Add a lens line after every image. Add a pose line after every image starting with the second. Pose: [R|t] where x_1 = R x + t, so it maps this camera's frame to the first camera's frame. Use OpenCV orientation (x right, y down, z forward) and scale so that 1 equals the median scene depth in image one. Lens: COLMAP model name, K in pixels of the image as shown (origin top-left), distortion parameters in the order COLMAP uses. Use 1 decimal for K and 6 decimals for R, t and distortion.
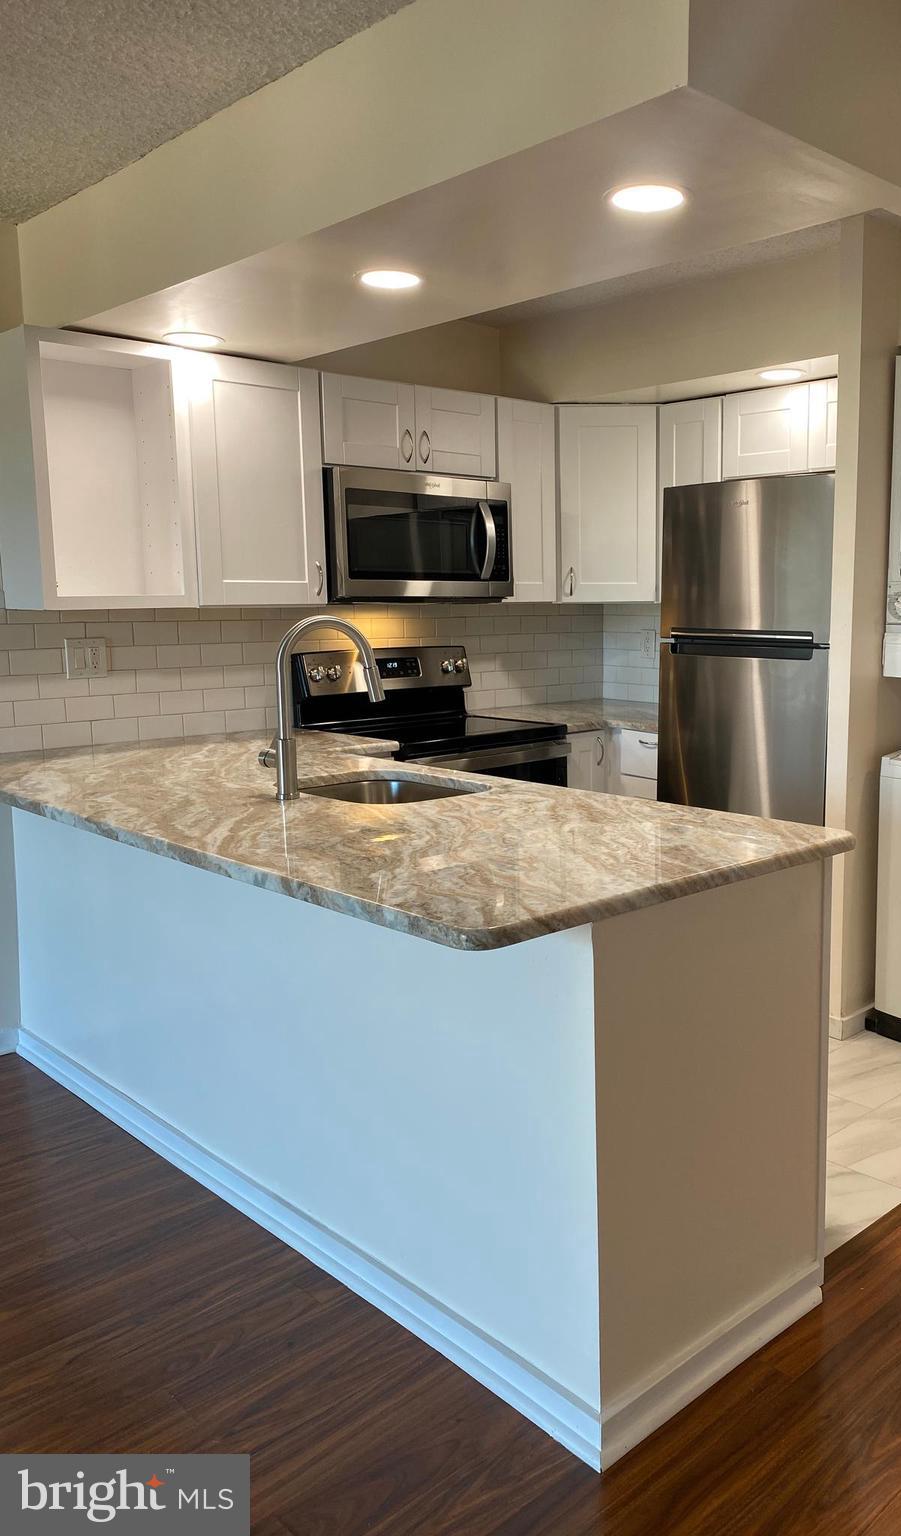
lens RADIAL K [[1175.4, 0, 450.5], [0, 1175.4, 768.0], [0, 0, 1]] dist [-0.144788, -0.000679]
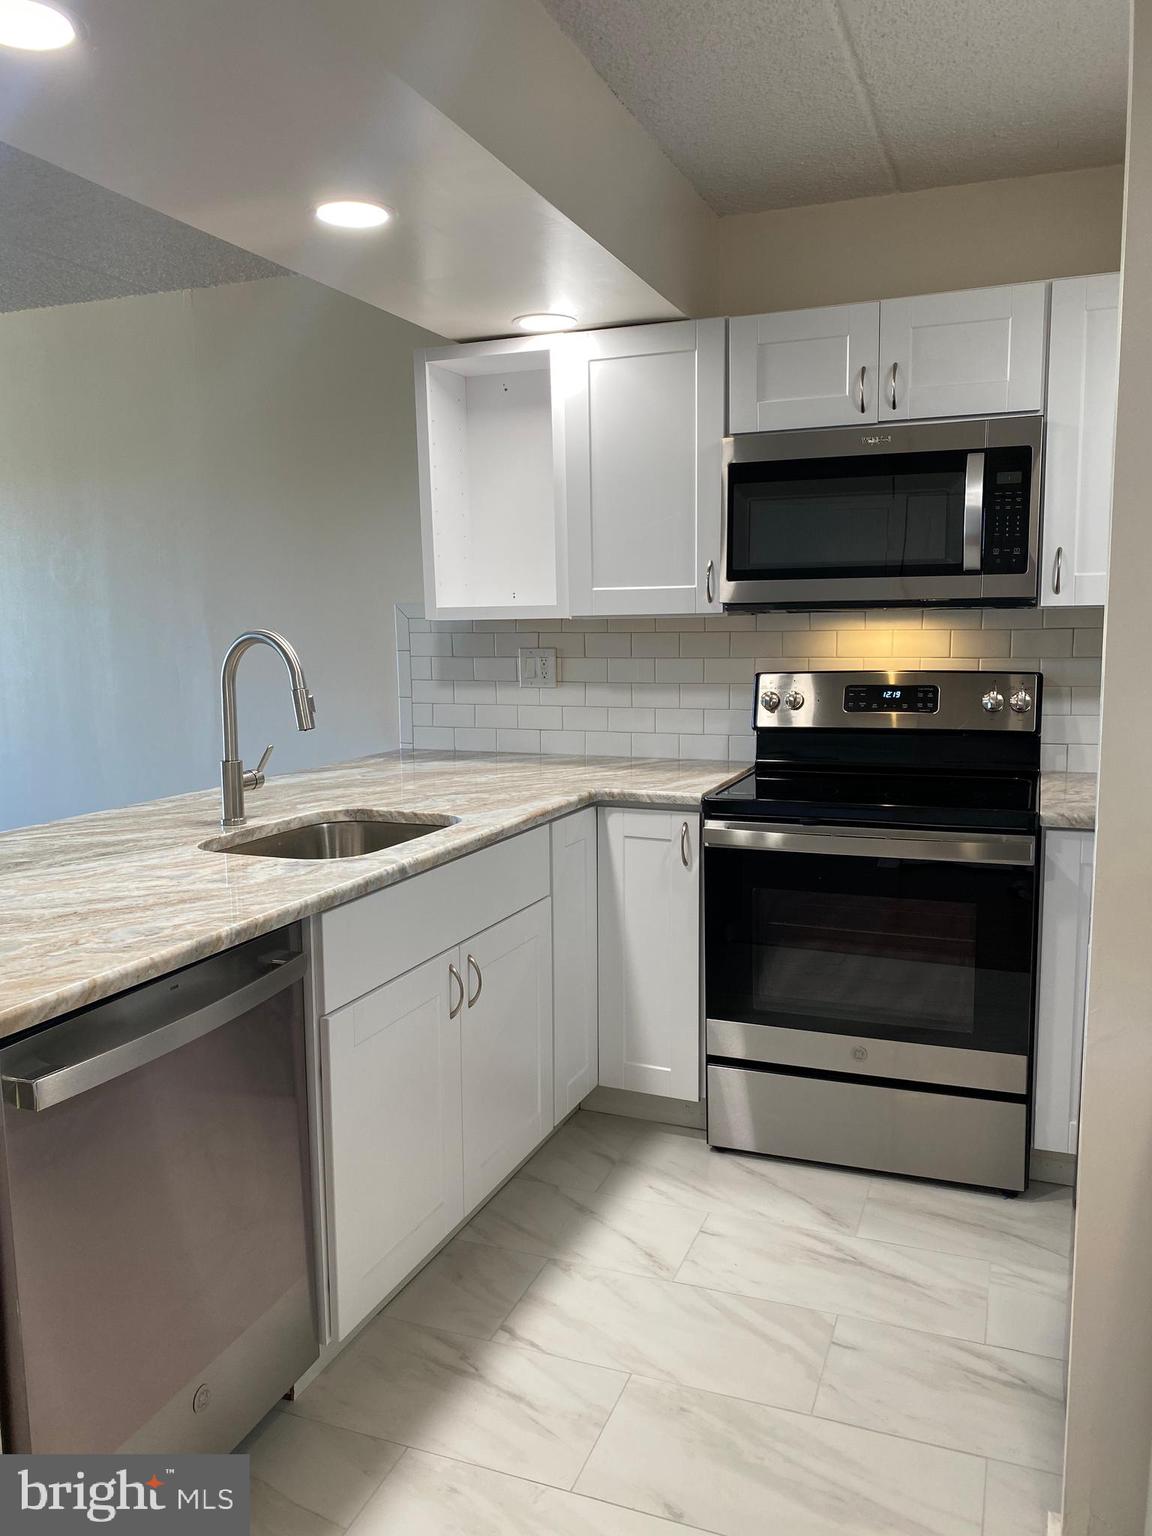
lens RADIAL K [[1152.6, 0, 576.0], [0, 1152.6, 768.0], [0, 0, 1]] dist [-0.065587, -0.000782]
pose [[0.431404, 0.112769, -0.895083, 0.583538], [-0.108381, 0.991450, 0.072673, -0.083364], [0.895625, 0.065659, 0.439937, 0.586484]]
